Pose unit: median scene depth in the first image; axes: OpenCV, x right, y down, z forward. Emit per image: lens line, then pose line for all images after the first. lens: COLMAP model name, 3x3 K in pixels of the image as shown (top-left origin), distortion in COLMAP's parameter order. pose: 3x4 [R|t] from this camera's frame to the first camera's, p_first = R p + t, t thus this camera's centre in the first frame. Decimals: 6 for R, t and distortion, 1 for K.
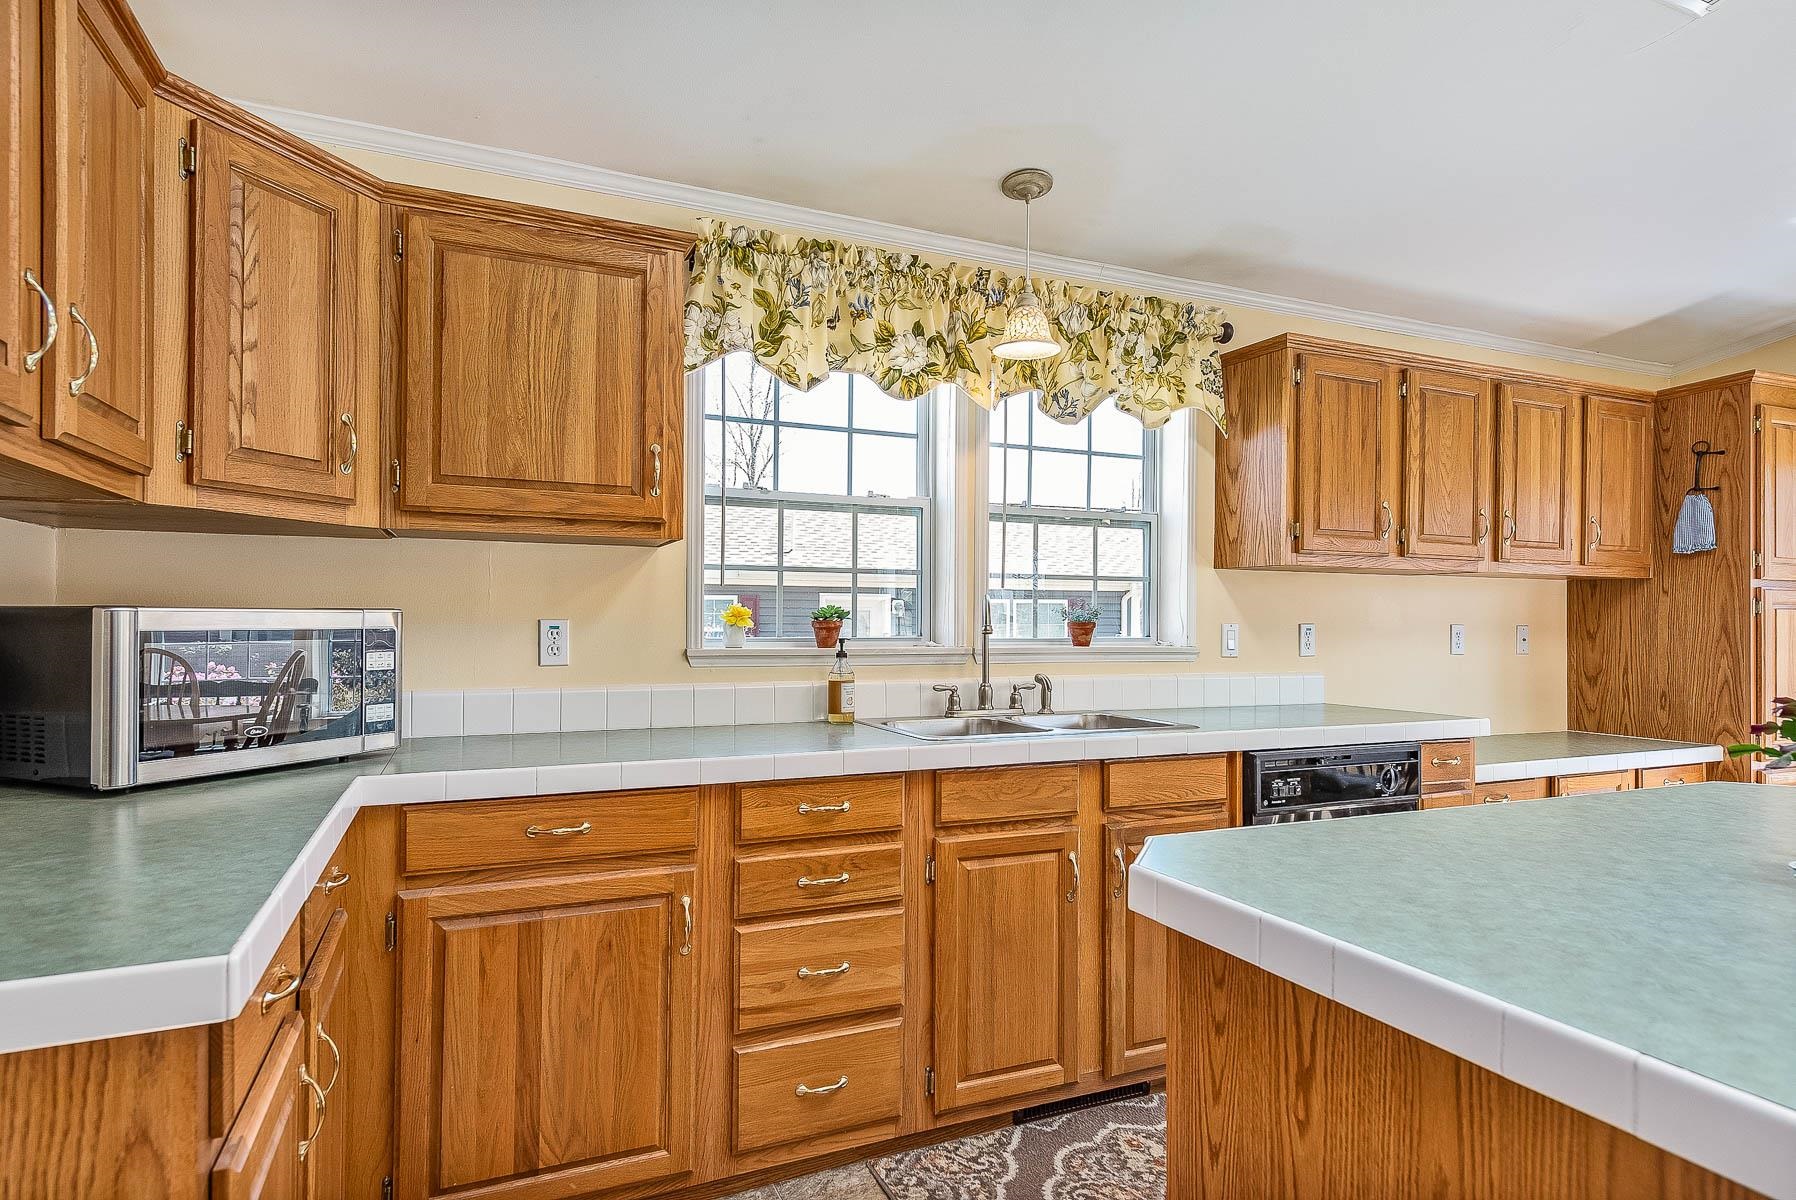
lens RADIAL K [[975.2, 0, 886.3], [0, 975.2, 620.5], [0, 0, 1]] dist [0.018021, -0.004372]
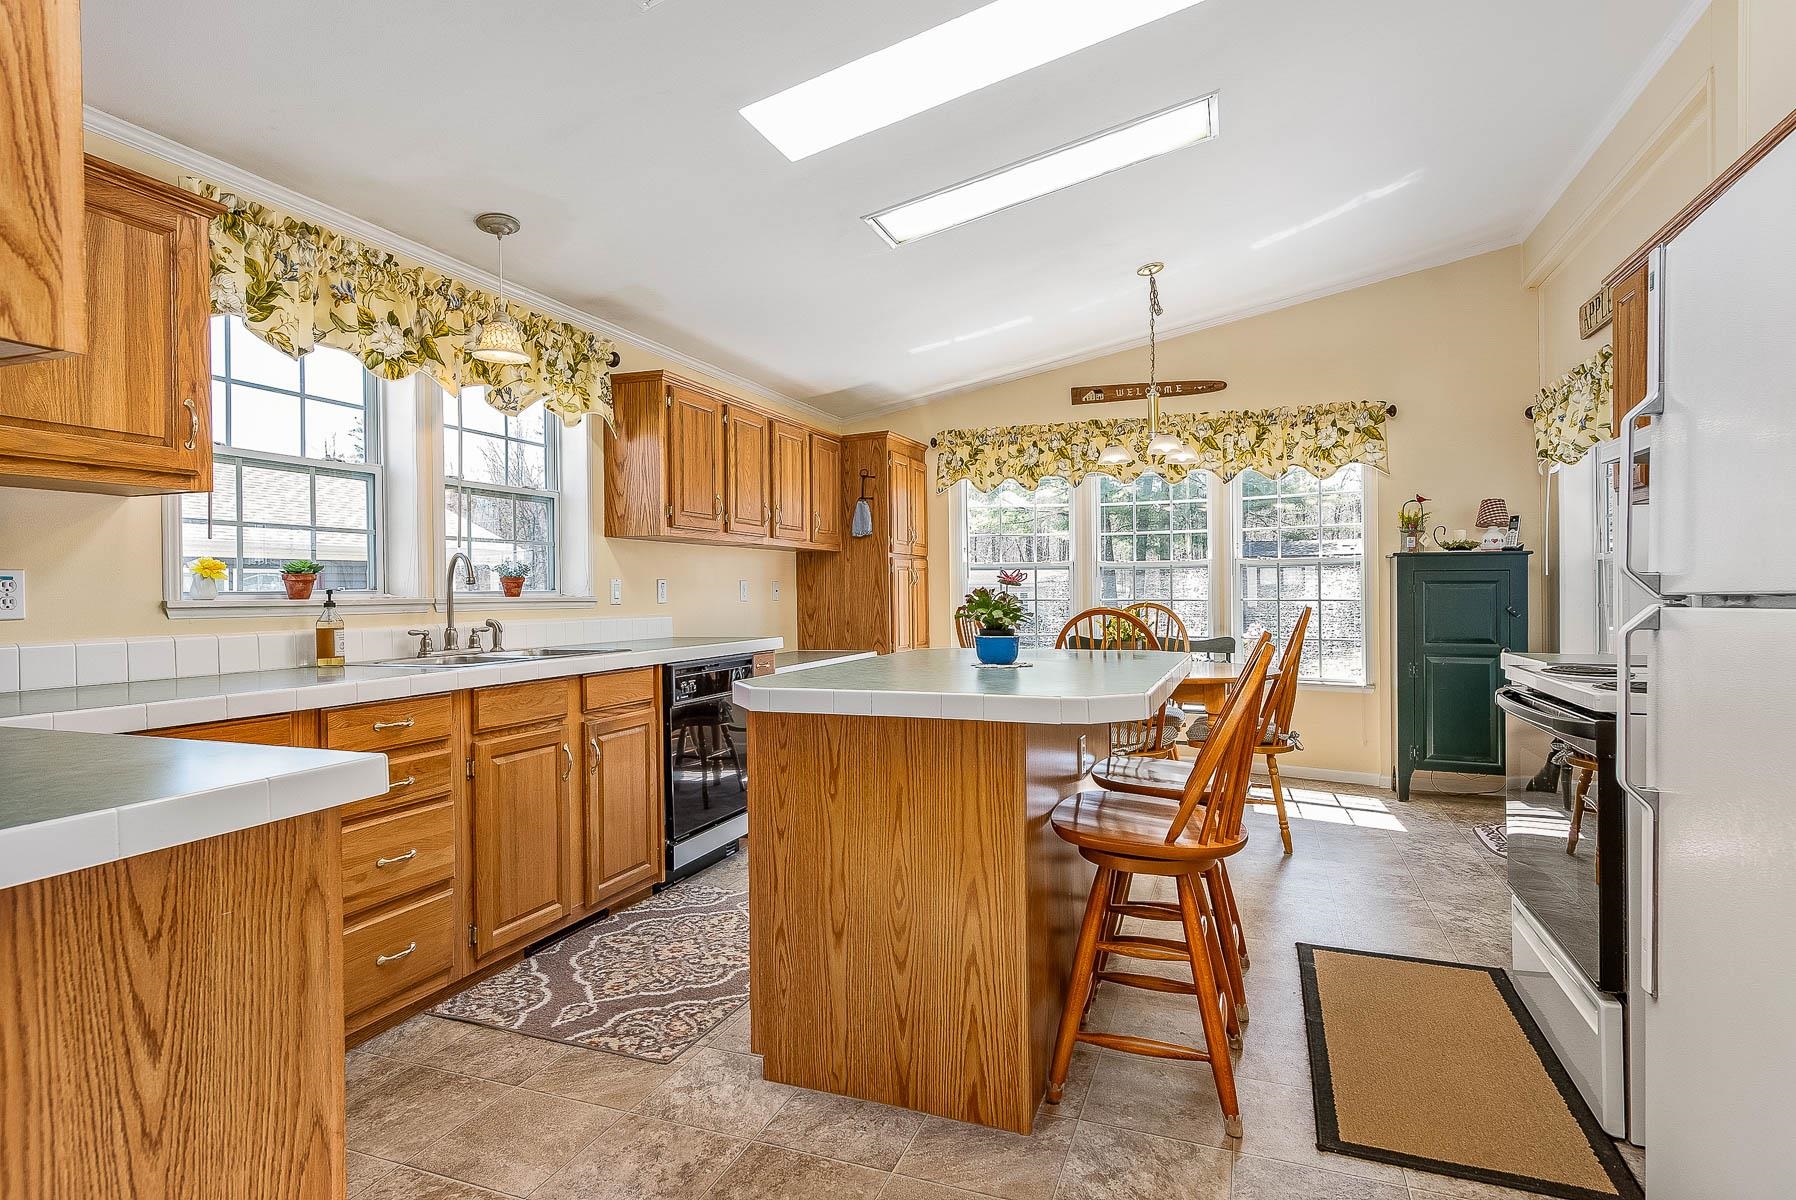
lens RADIAL K [[930.4, 0, 909.6], [0, 930.4, 600.2], [0, 0, 1]] dist [0.011665, -0.002730]
pose [[0.693788, -0.020064, 0.719900, -0.359809], [0.014035, 0.999799, 0.014339, 0.025240], [-0.720043, 0.000155, 0.693930, -0.205981]]
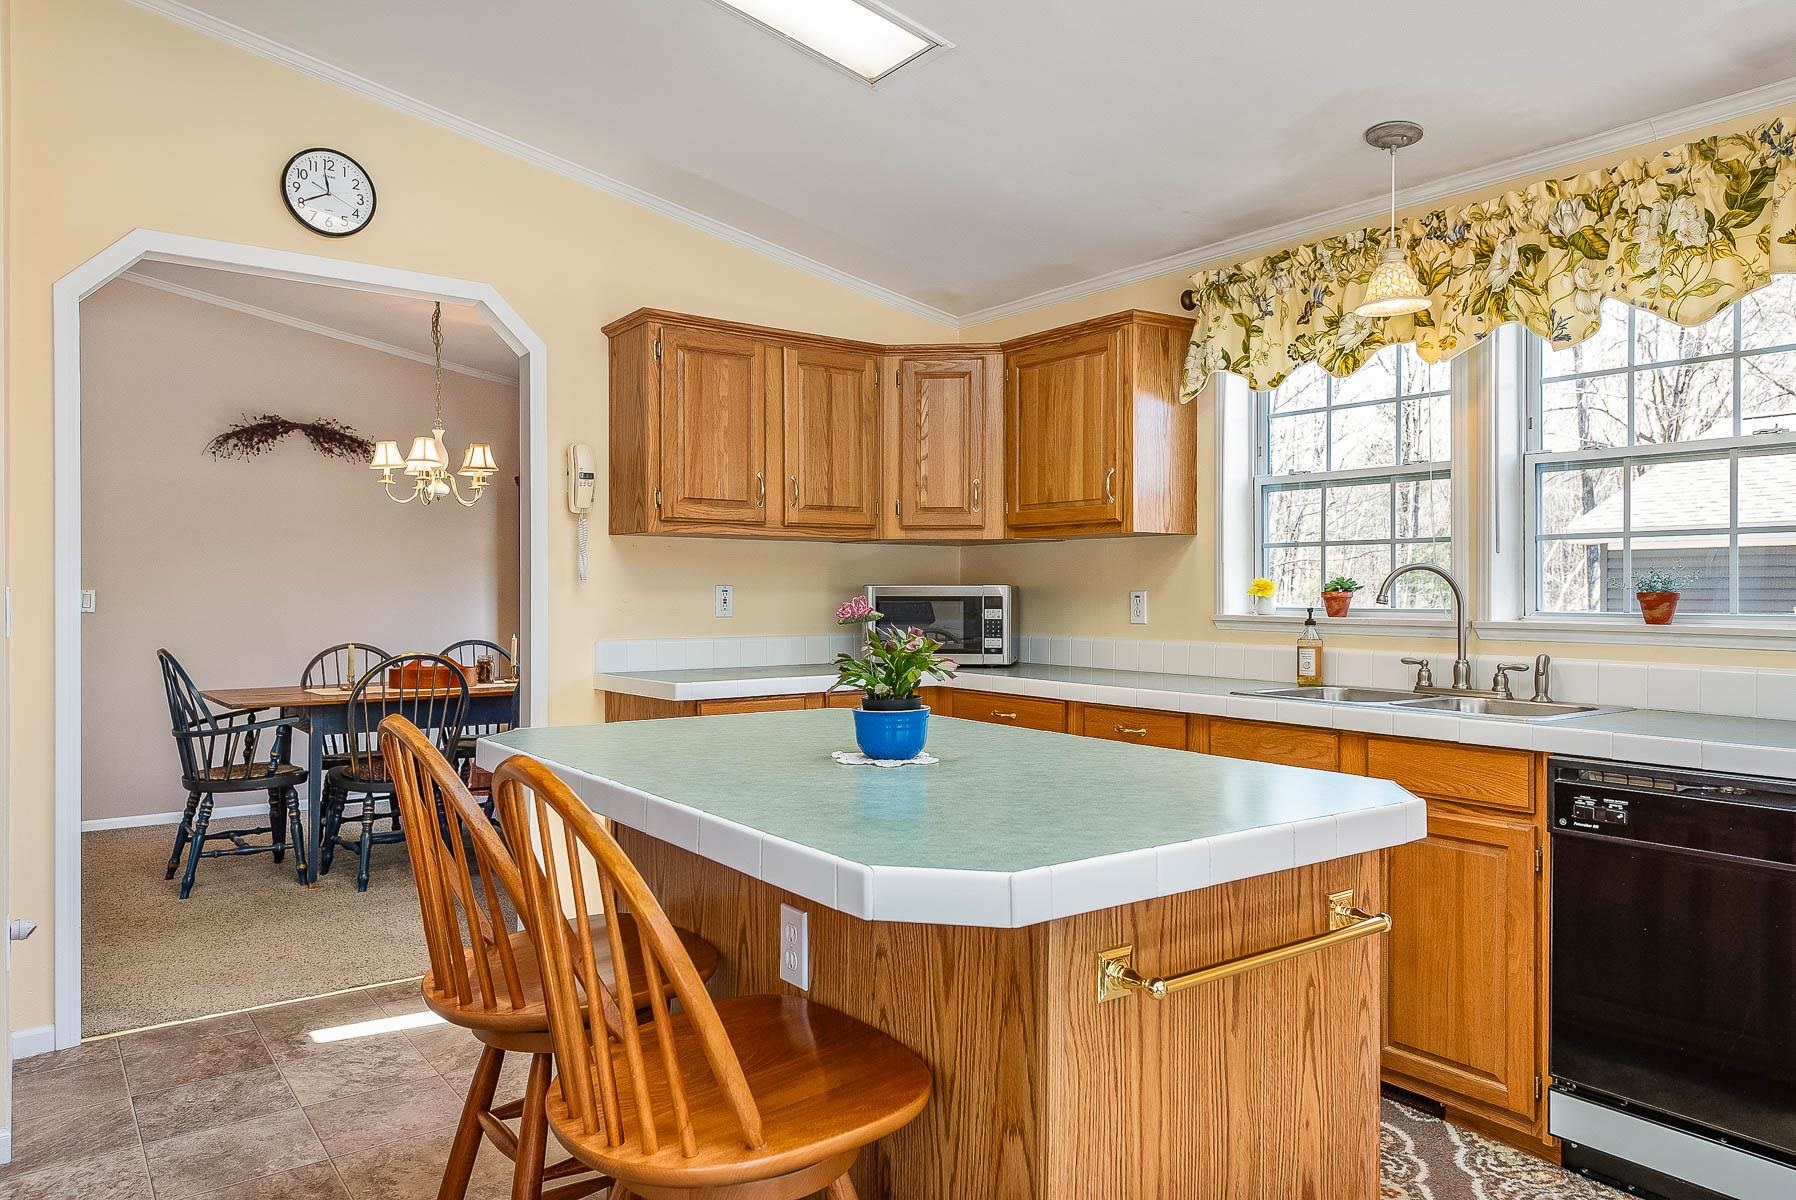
lens RADIAL K [[1199.8, 0, 894.7], [0, 1199.8, 612.0], [0, 0, 1]] dist [-0.007024, -0.004165]
pose [[0.209859, 0.010462, -0.977676, 1.190500], [-0.003515, 0.999944, 0.009946, 0.012038], [0.977725, 0.001349, 0.209884, 0.277426]]
